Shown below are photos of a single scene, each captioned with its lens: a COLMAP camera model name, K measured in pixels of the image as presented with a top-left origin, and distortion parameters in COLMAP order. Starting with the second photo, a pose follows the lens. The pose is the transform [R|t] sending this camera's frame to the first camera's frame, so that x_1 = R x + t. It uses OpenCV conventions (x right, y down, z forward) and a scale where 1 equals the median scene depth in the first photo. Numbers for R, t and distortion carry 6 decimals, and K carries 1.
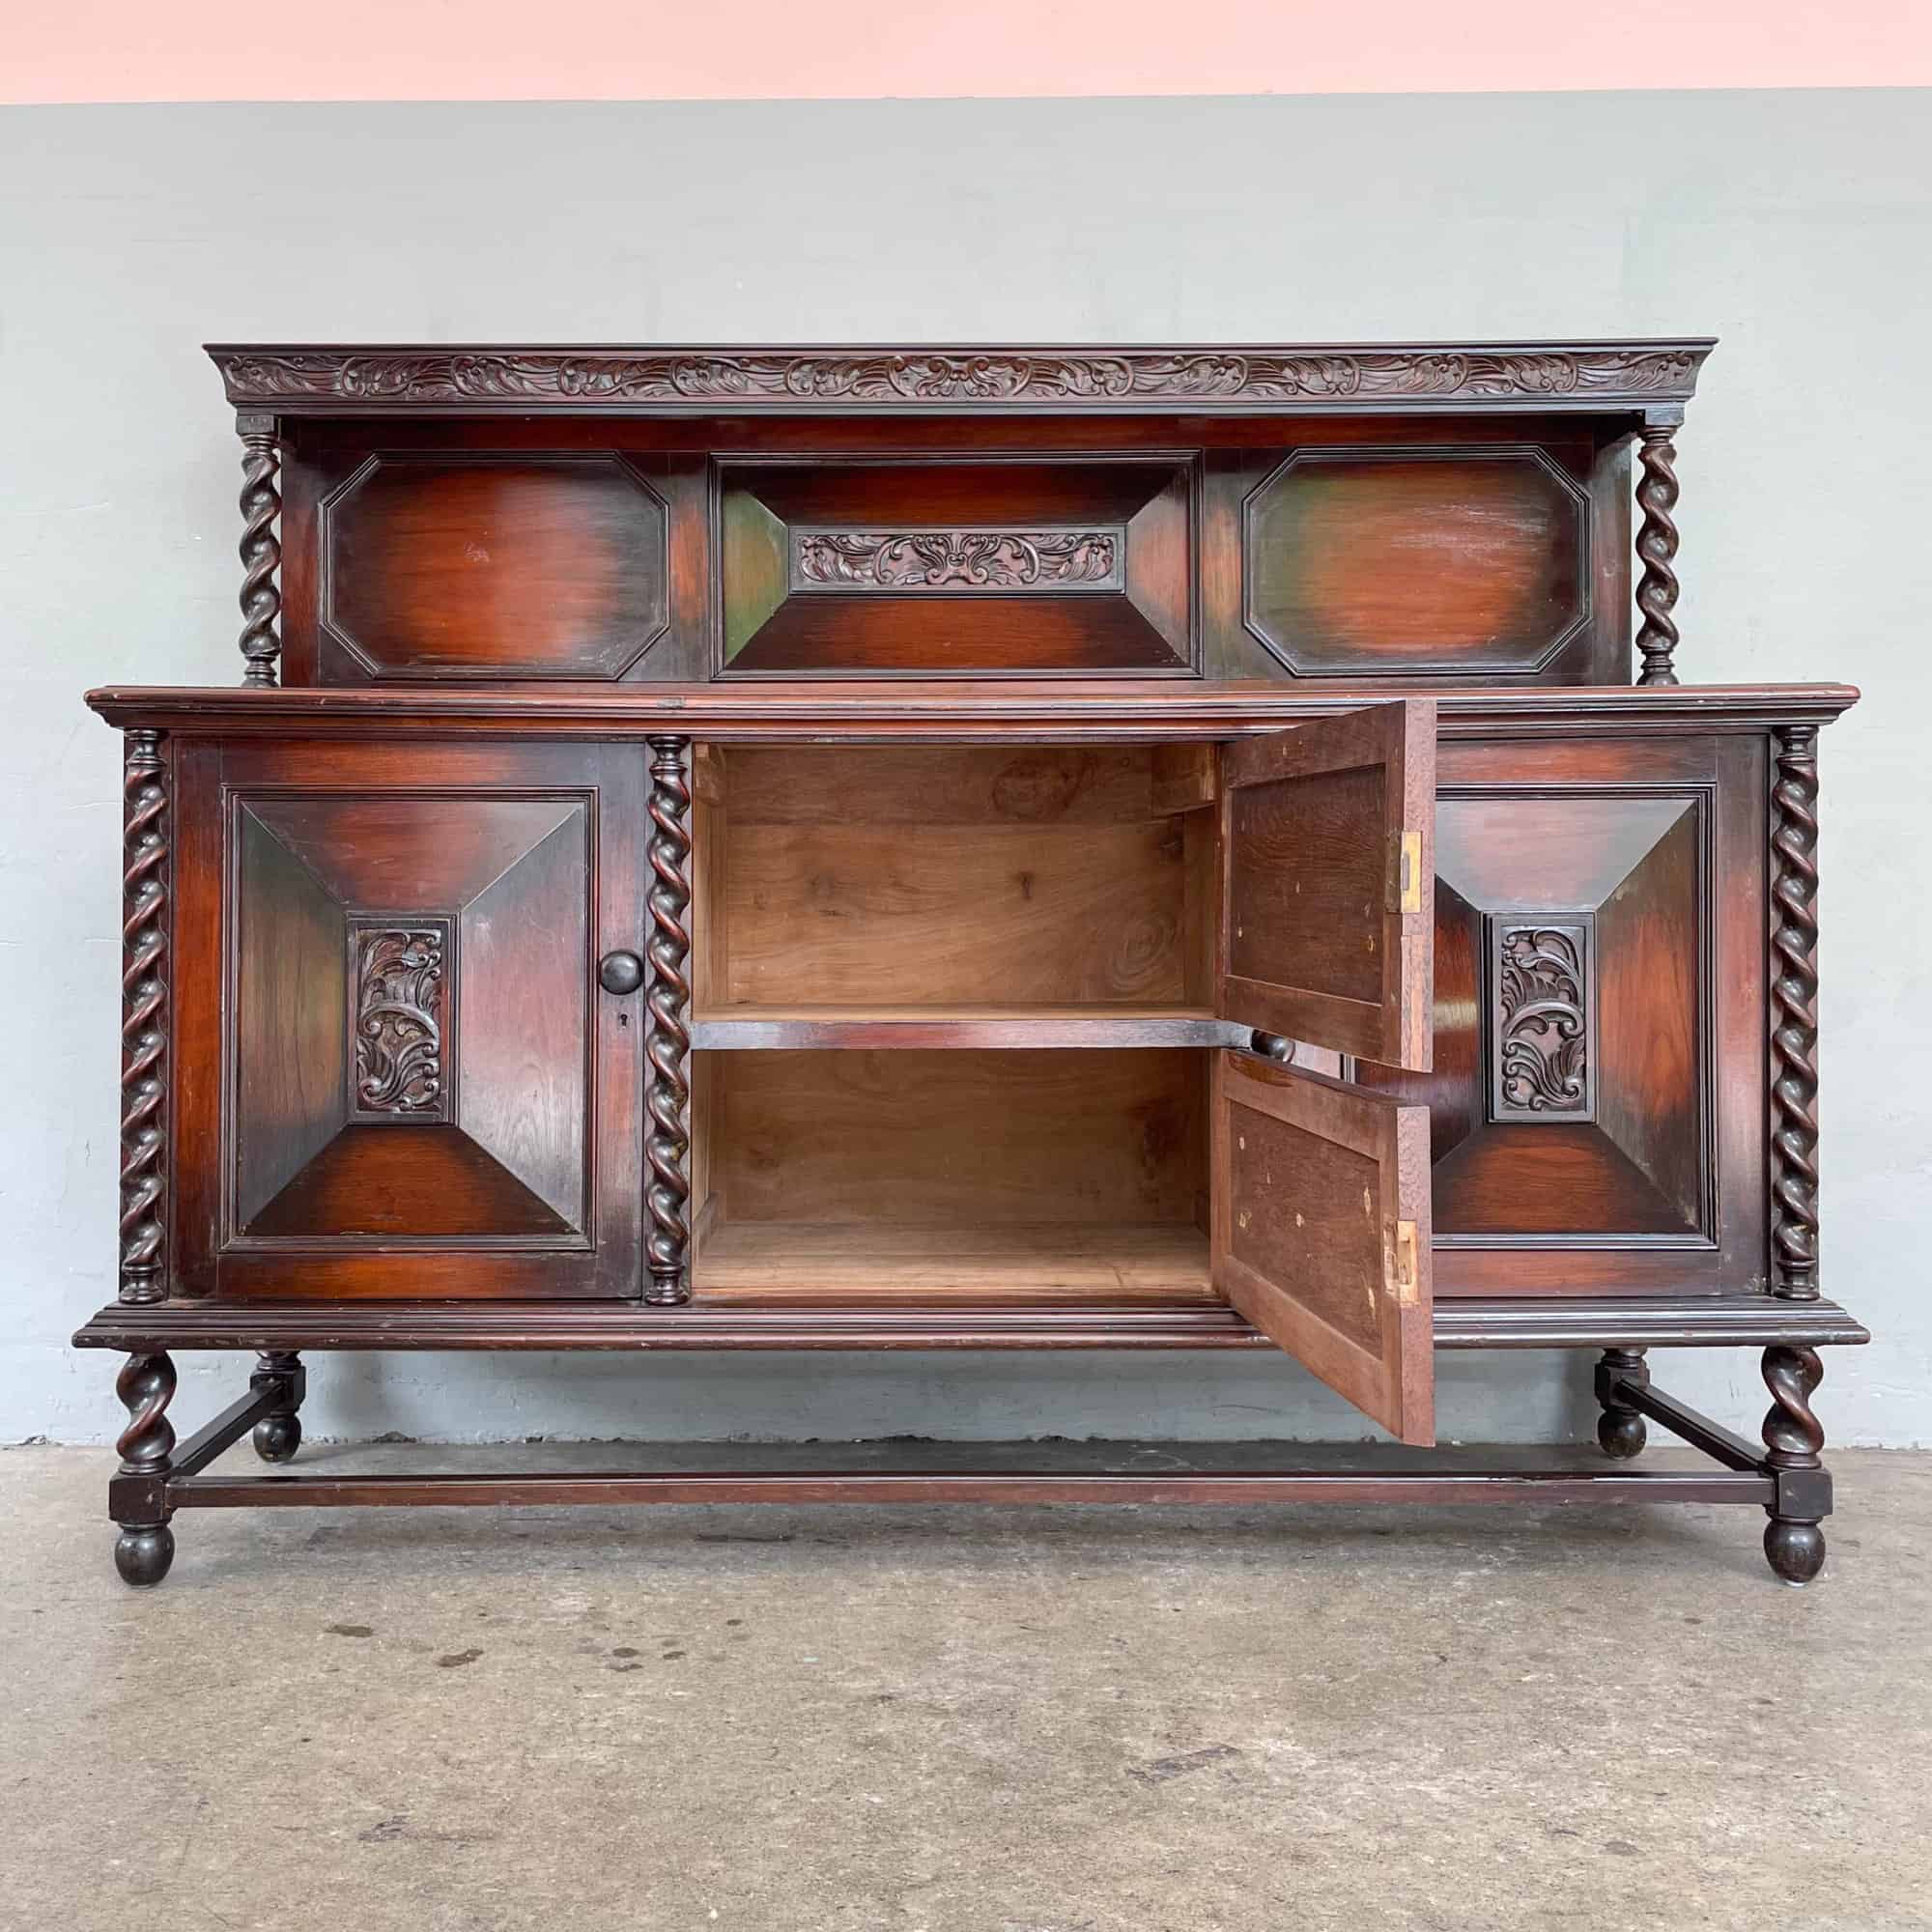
lens RADIAL K [[2035.1, 0, 914.0], [0, 2035.1, 901.3], [0, 0, 1]] dist [0.051060, -0.032657]
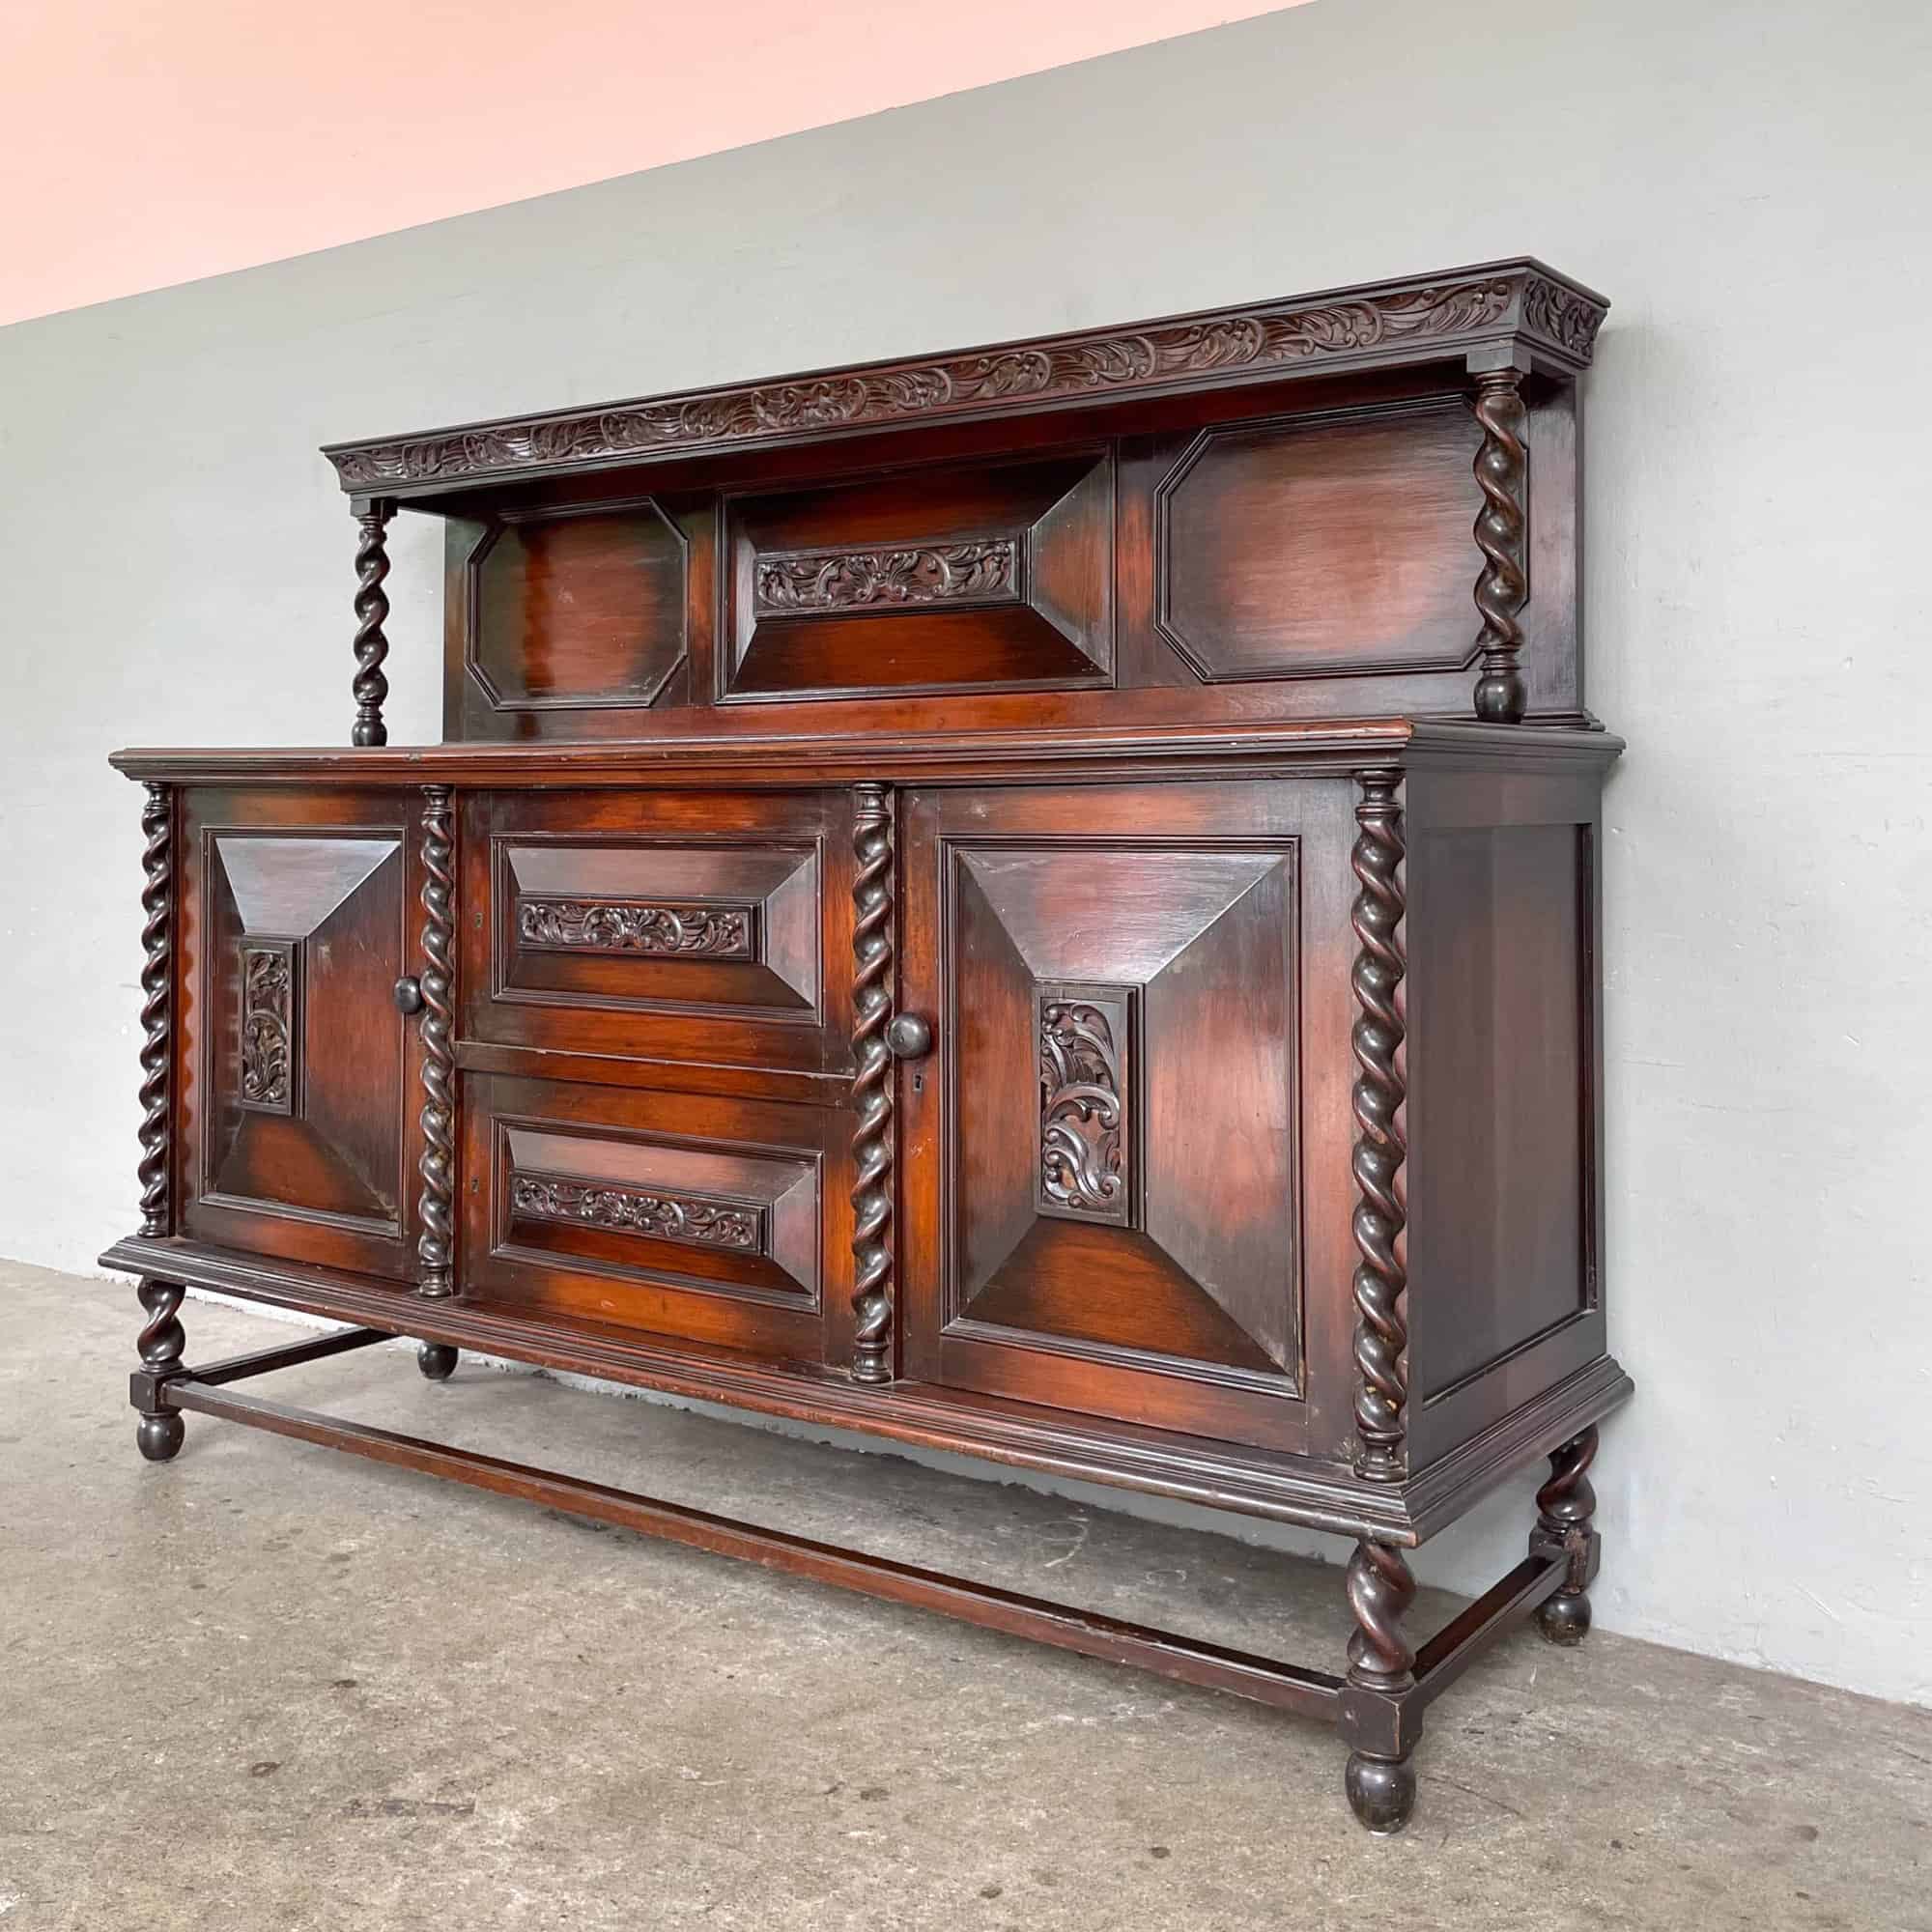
lens RADIAL K [[2136.2, 0, 969.0], [0, 2136.2, 807.7], [0, 0, 1]] dist [0.067928, -0.054455]
pose [[0.807804, 0.003571, -0.589441, 0.794592], [0.001890, 0.999961, 0.008648, -0.077108], [0.589449, -0.008100, 0.807765, 0.222061]]
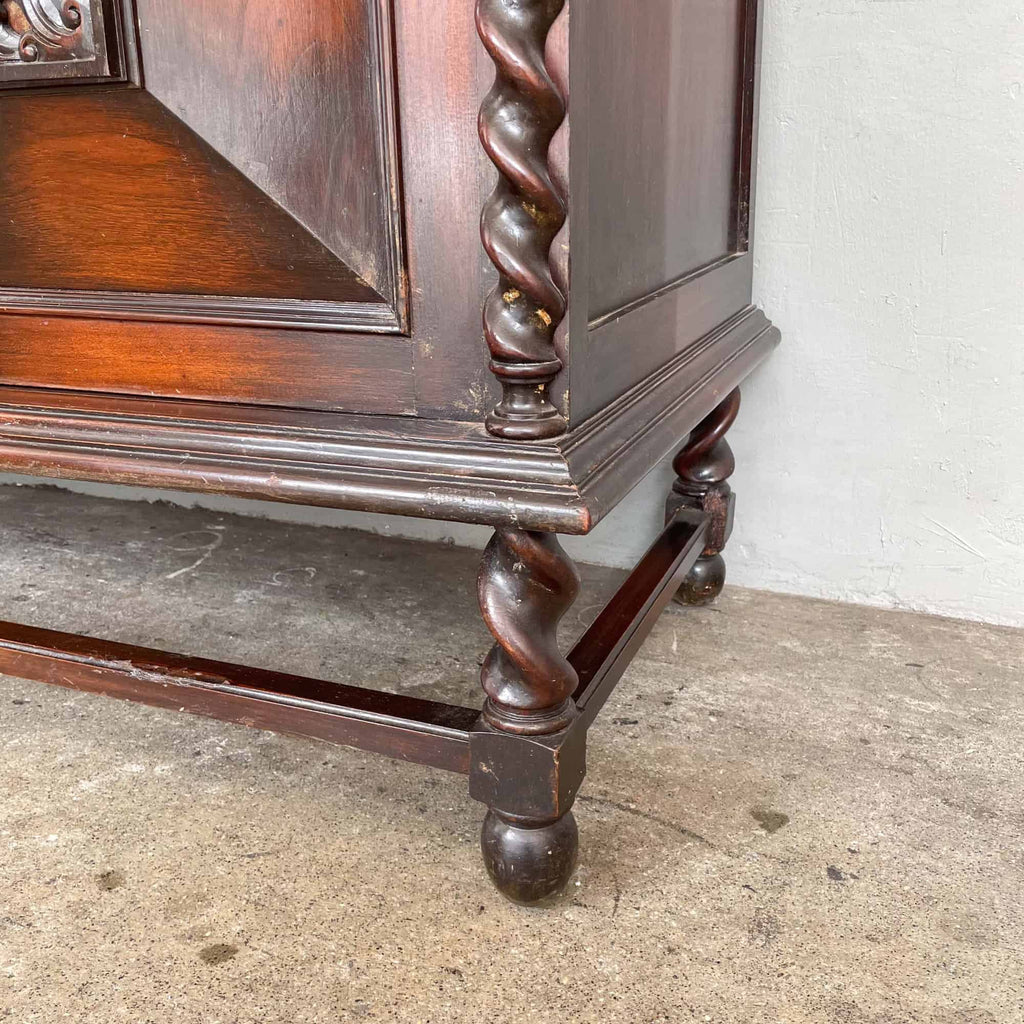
lens RADIAL K [[1069.4, 0, 512.6], [0, 1069.4, 444.4], [0, 0, 1]] dist [0.045270, -0.017701]
pose [[0.916354, 0.088286, -0.390513, 0.530637], [0.018552, 0.964974, 0.261690, 0.125059], [0.399939, -0.247046, 0.882620, 0.756713]]
